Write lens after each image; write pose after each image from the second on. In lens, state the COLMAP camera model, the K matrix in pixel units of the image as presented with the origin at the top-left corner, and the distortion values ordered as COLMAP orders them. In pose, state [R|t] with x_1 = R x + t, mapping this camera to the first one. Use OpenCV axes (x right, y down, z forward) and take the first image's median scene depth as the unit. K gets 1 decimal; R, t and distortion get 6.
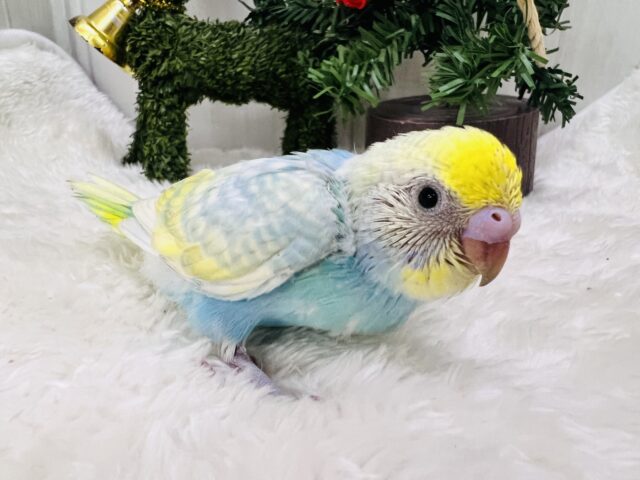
lens RADIAL K [[484.6, 0, 320.0], [0, 484.6, 240.0], [0, 0, 1]] dist [-0.006788, 0.006023]
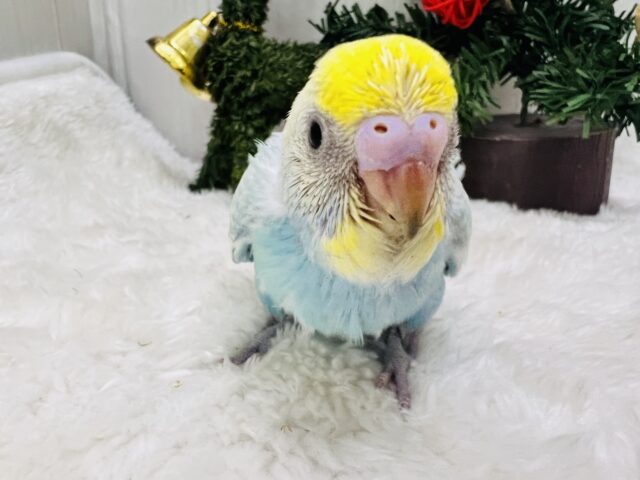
lens RADIAL K [[484.6, 0, 320.0], [0, 484.6, 240.0], [0, 0, 1]] dist [-0.006788, 0.006023]
pose [[0.993901, -0.038701, 0.103260, -0.294614], [0.045490, 0.996898, -0.064223, 0.011680], [-0.100455, 0.068529, 0.992579, 0.050762]]
